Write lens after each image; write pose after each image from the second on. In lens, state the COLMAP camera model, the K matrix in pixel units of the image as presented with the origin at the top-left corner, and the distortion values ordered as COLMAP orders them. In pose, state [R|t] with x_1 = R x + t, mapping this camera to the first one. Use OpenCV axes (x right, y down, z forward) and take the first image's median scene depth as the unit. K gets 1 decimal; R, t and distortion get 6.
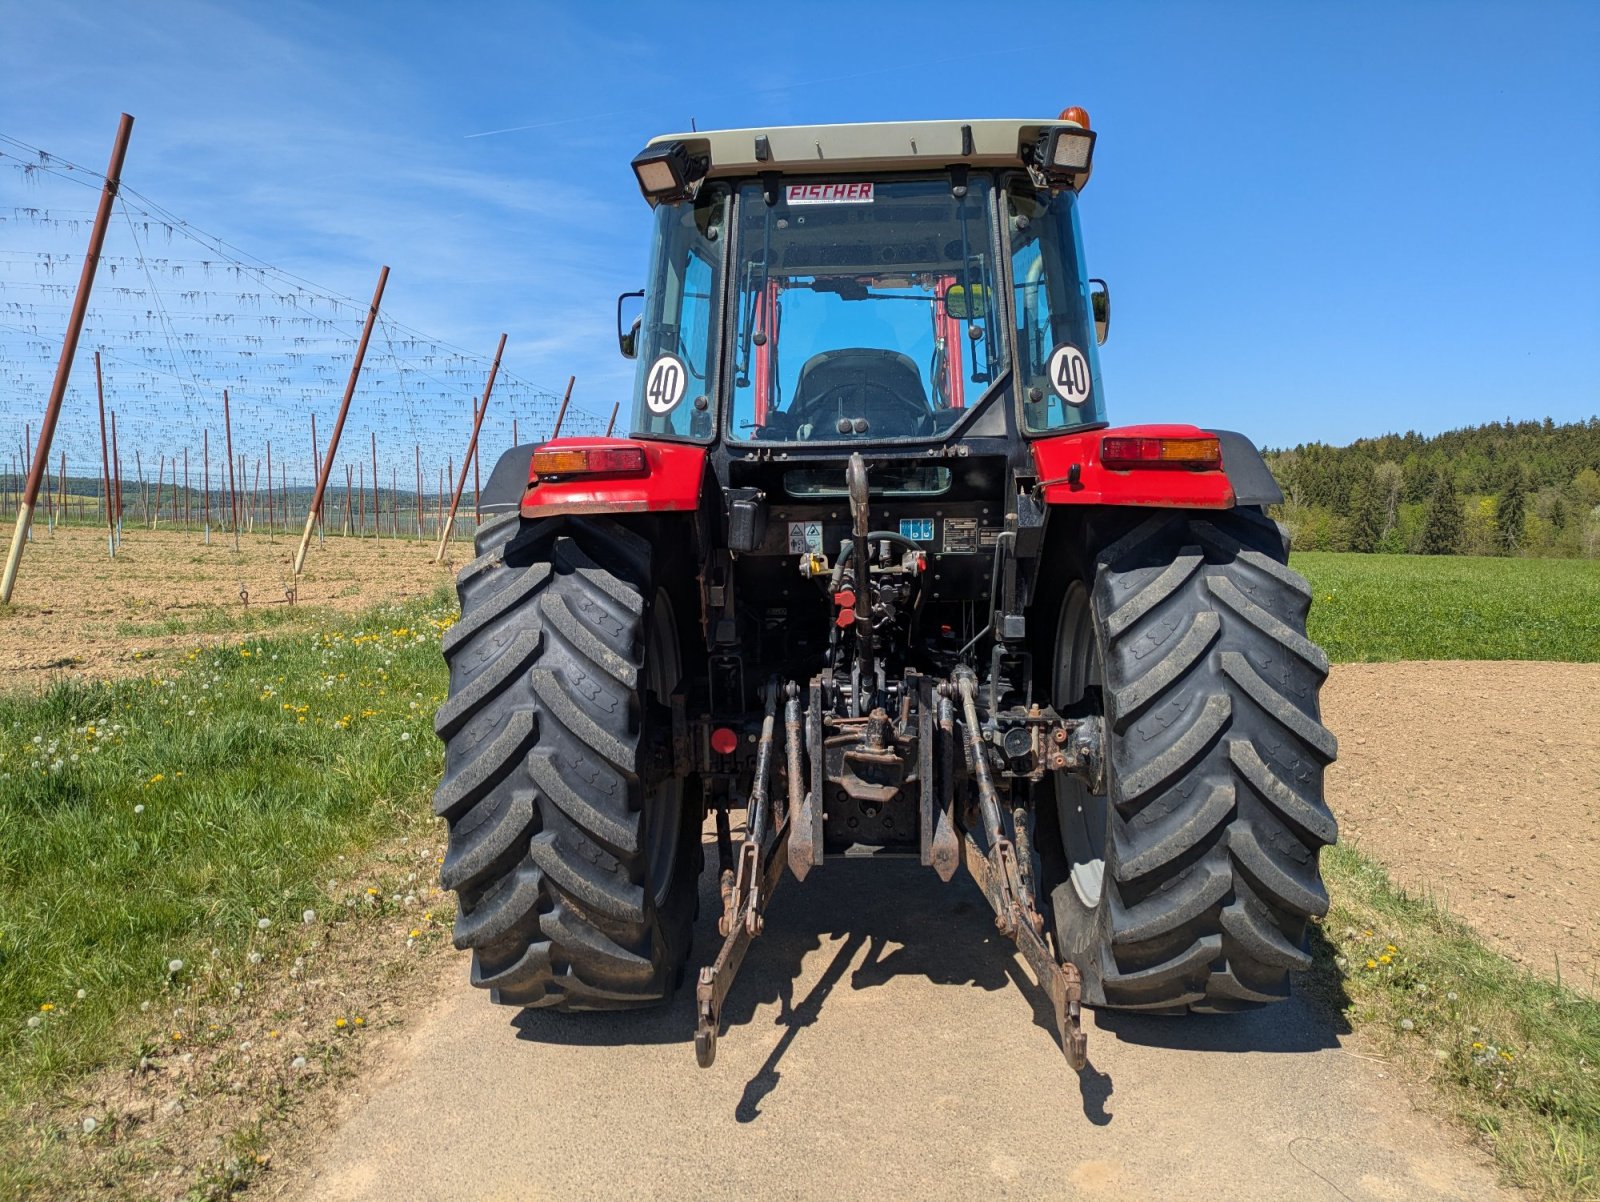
lens RADIAL K [[1180.7, 0, 802.6], [0, 1180.7, 618.1], [0, 0, 1]] dist [0.061529, -0.057929]
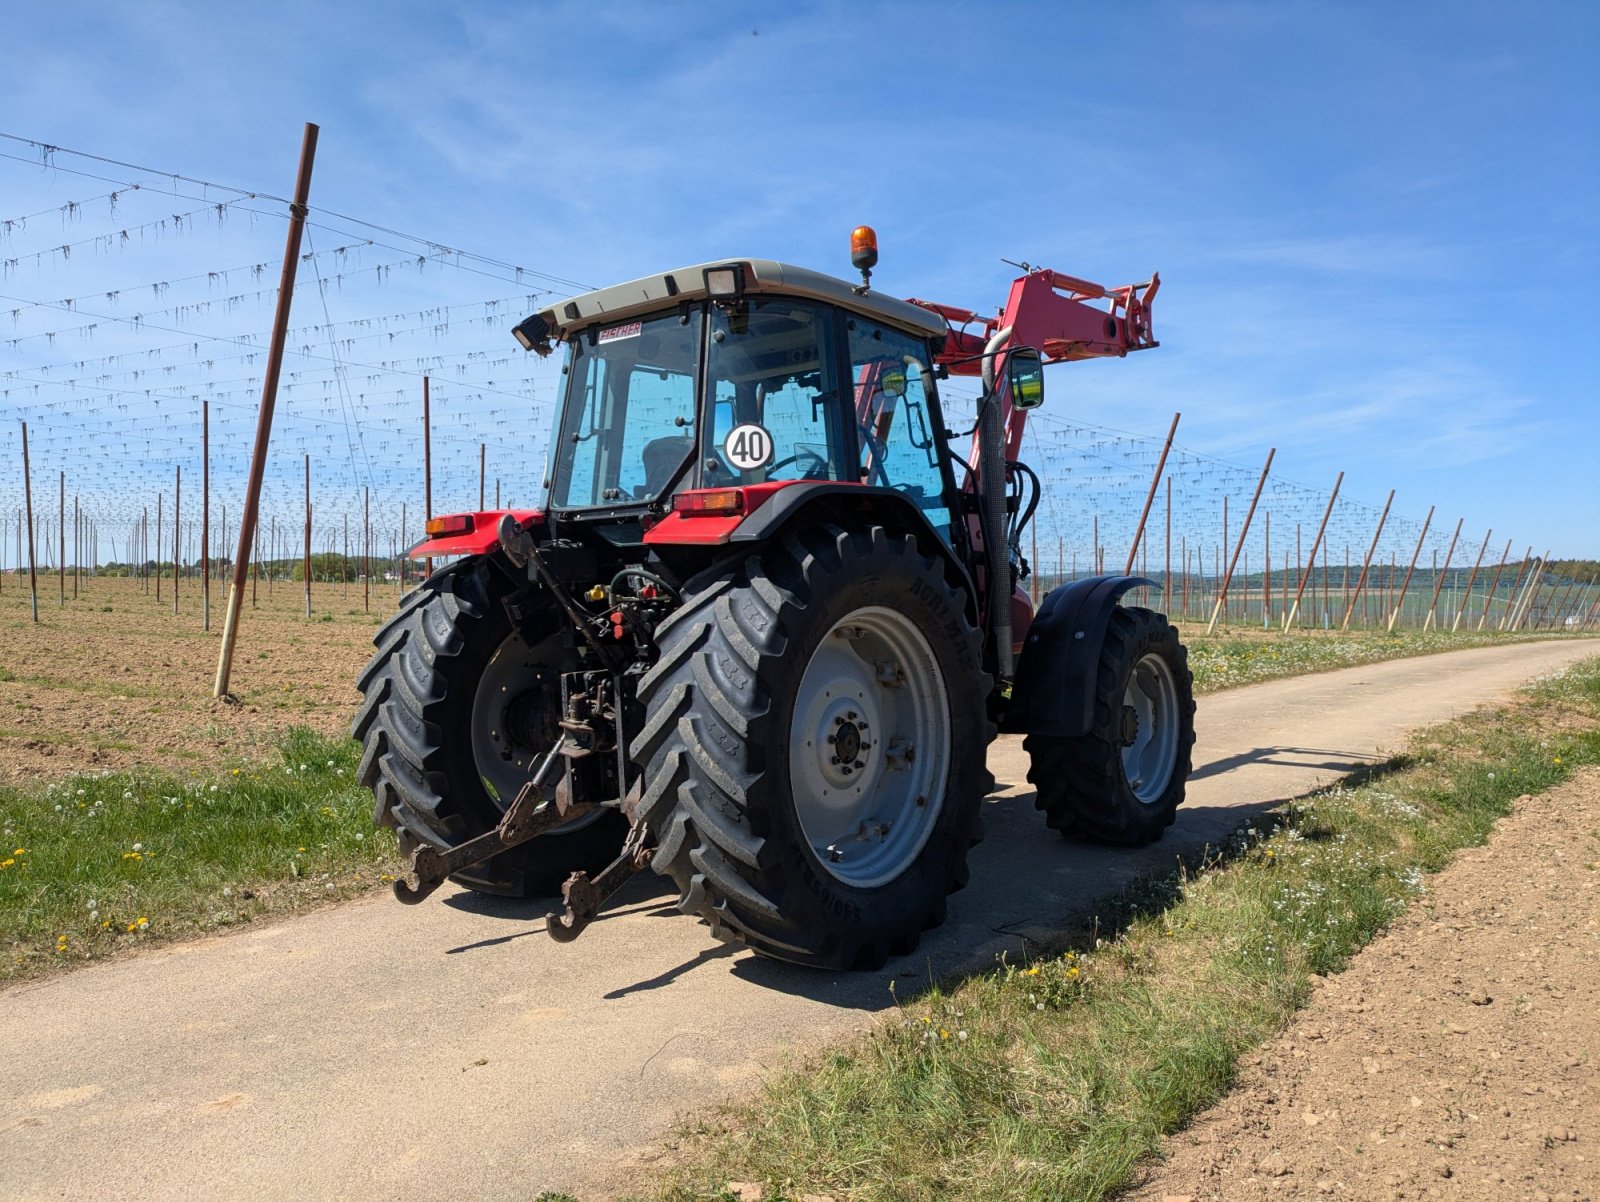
lens RADIAL K [[1258.5, 0, 822.0], [0, 1258.5, 607.8], [0, 0, 1]] dist [0.039006, 0.000915]
pose [[0.790196, 0.004488, -0.612837, 1.205510], [-0.054601, 0.996512, -0.063105, 0.055161], [0.610417, 0.083327, 0.787685, -0.015354]]
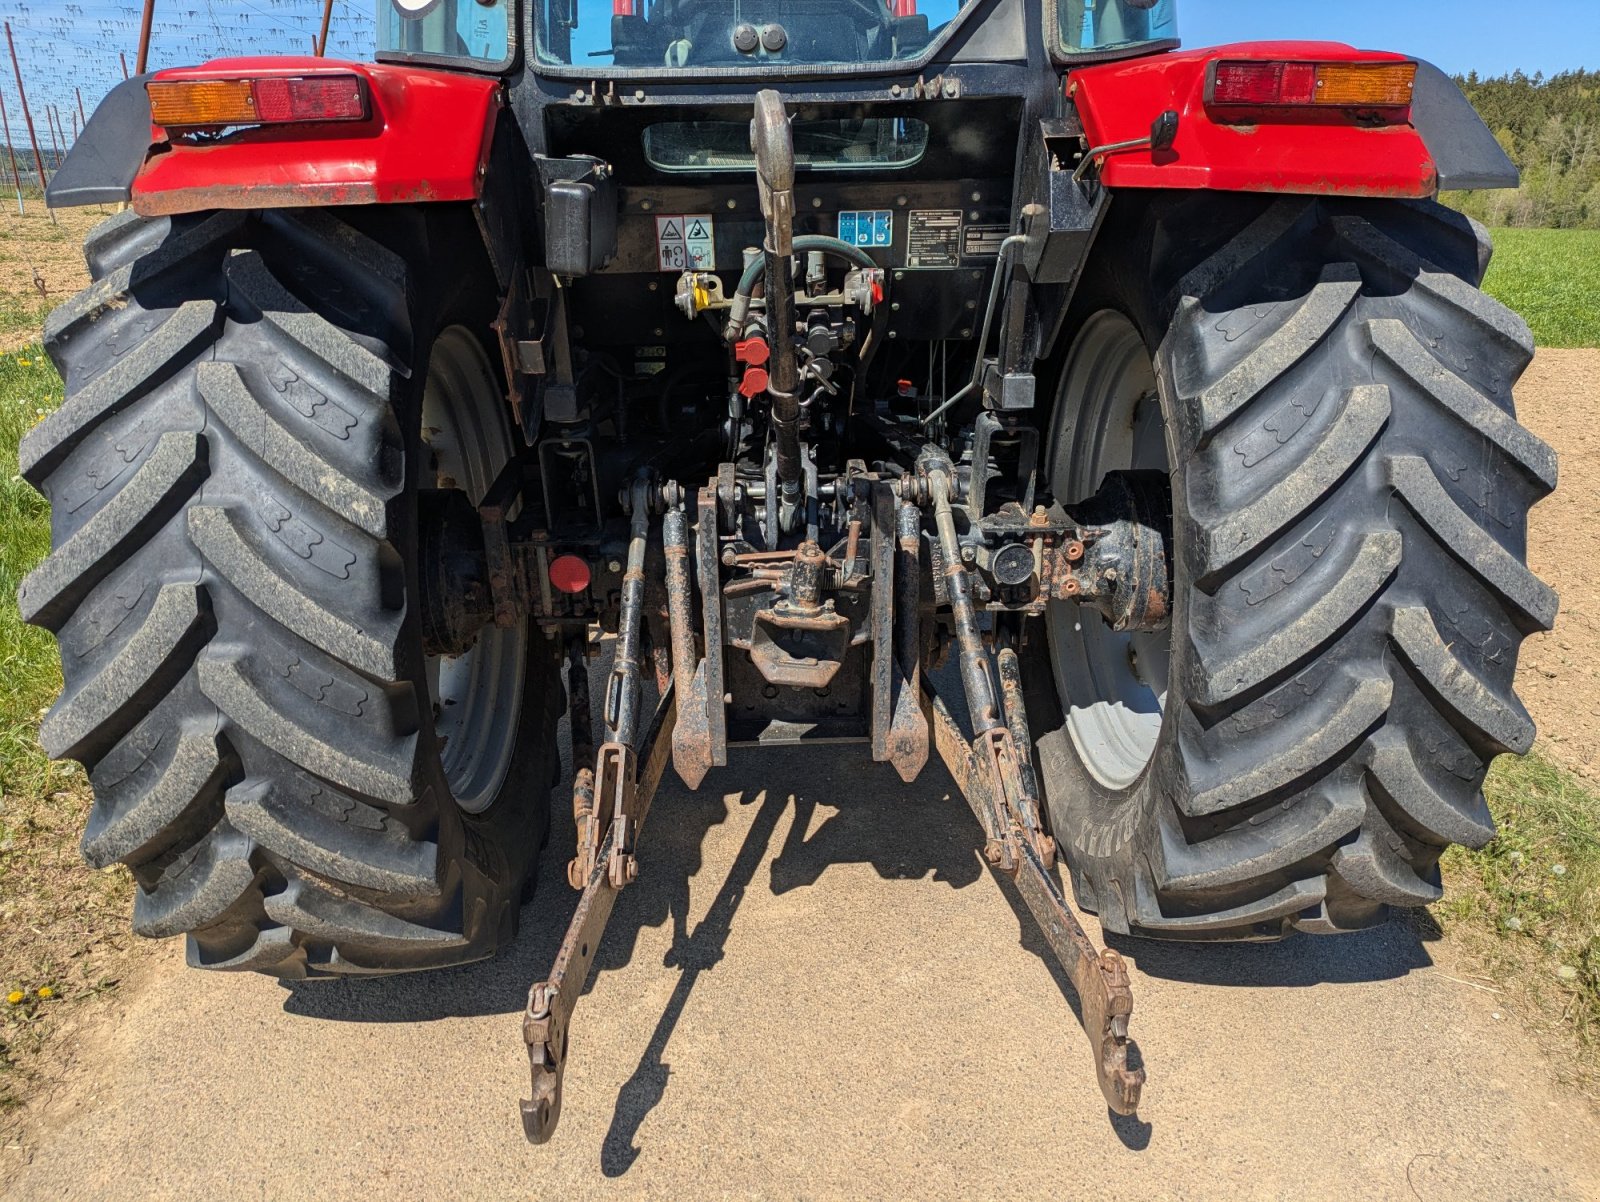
lens RADIAL K [[1180.7, 0, 802.6], [0, 1180.7, 618.1], [0, 0, 1]] dist [0.061529, -0.057929]
pose [[0.996984, -0.026969, 0.072767, 0.014503], [0.006936, 0.964884, 0.262584, -0.047121], [-0.077294, -0.261287, 0.962161, 0.394594]]
